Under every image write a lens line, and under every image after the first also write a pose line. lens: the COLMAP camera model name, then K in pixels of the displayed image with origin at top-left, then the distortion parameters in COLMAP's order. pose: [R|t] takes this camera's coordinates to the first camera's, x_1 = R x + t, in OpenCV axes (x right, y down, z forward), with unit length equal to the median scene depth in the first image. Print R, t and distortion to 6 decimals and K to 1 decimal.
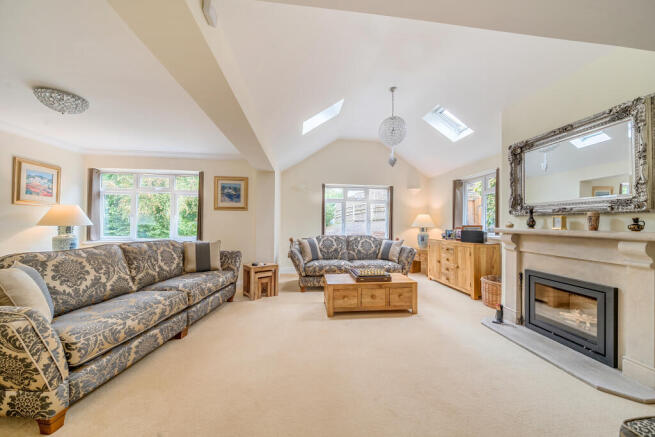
lens RADIAL K [[238.6, 0, 340.8], [0, 238.6, 219.1], [0, 0, 1]] dist [0.000024, 0.000382]
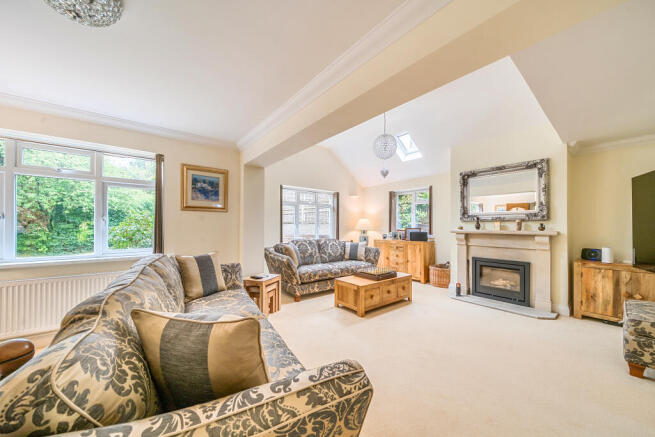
lens RADIAL K [[238.6, 0, 330.9], [0, 238.6, 223.6], [0, 0, 1]] dist [0.000024, 0.000382]
pose [[0.843811, -0.000089, 0.536641, -0.597333], [-0.003914, 0.999972, 0.006320, -0.004388], [-0.536626, -0.007434, 0.843787, 0.163066]]
